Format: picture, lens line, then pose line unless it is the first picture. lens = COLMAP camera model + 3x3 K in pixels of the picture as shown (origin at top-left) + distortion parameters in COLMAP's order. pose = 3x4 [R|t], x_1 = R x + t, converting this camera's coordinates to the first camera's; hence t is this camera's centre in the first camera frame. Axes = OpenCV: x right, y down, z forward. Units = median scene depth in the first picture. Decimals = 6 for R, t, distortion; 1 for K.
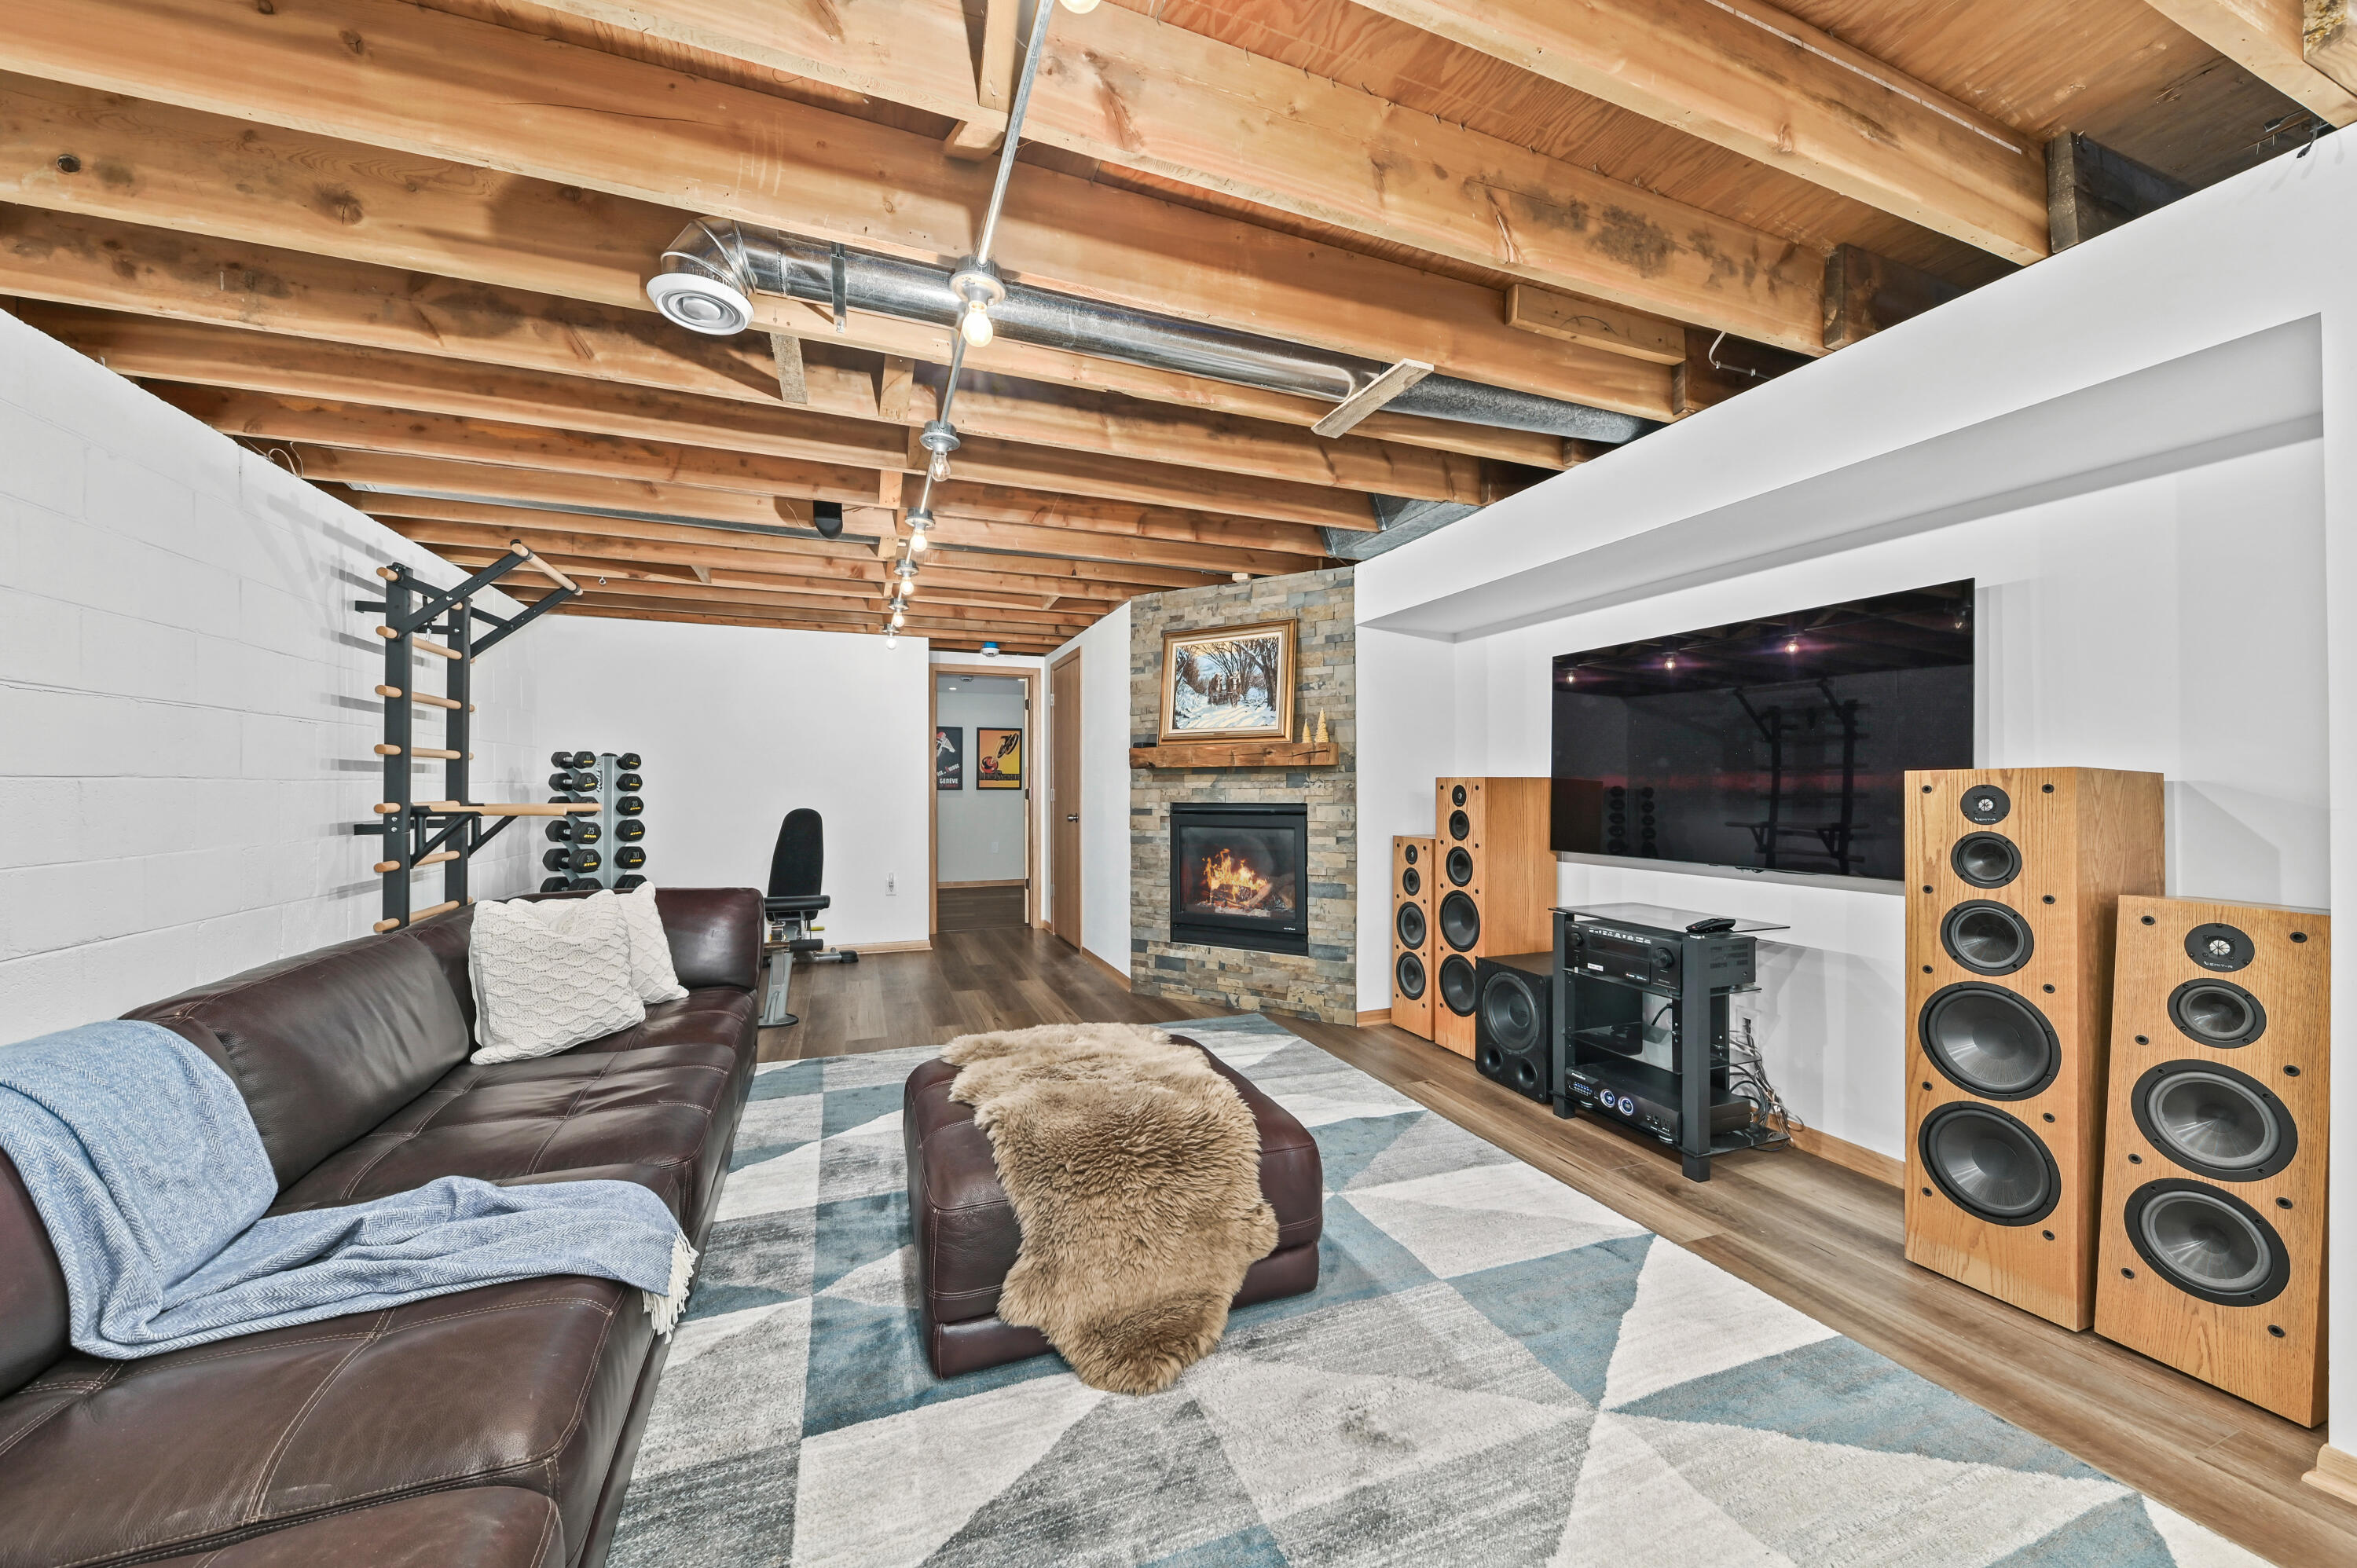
lens RADIAL K [[847.6, 0, 1188.0], [0, 847.6, 776.2], [0, 0, 1]] dist [-0.001916, -0.000029]
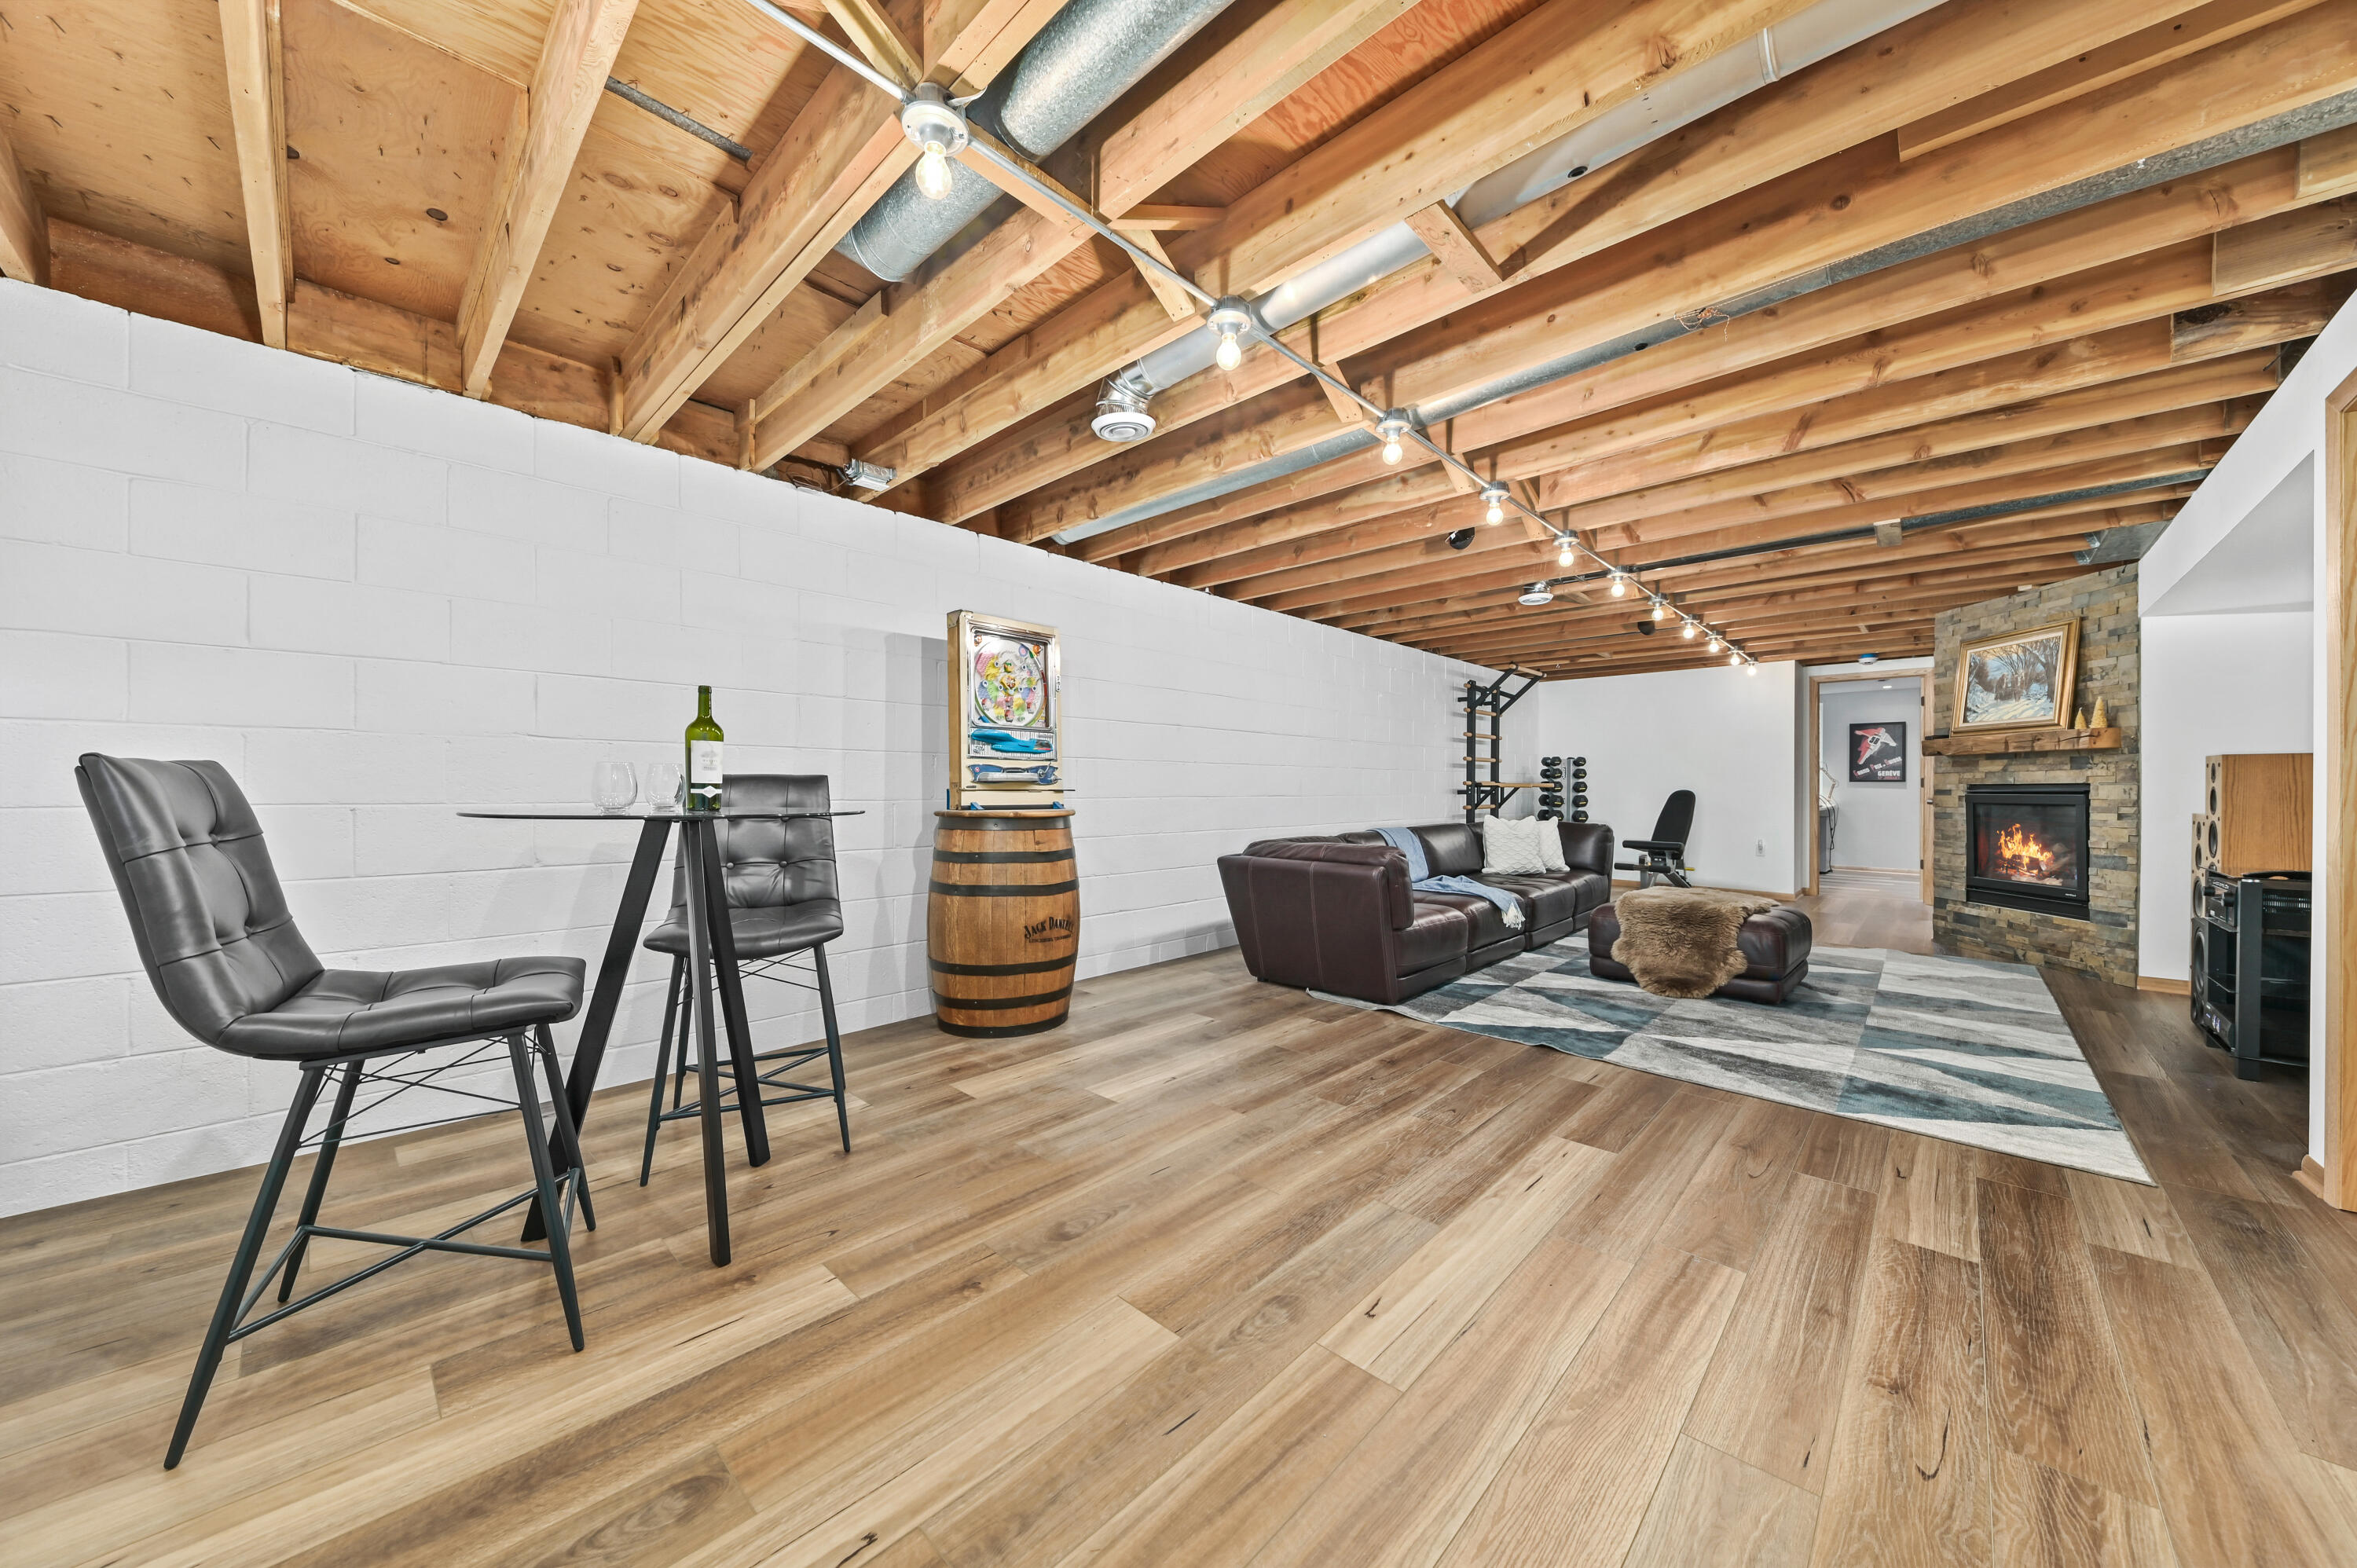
lens RADIAL K [[820.8, 0, 1187.6], [0, 820.8, 786.2], [0, 0, 1]] dist [-0.001307, -0.000068]
pose [[0.424598, 0.001193, -0.905381, 0.605848], [0.007123, 0.999964, 0.004659, 0.022318], [0.905354, -0.008427, 0.424575, -0.520374]]
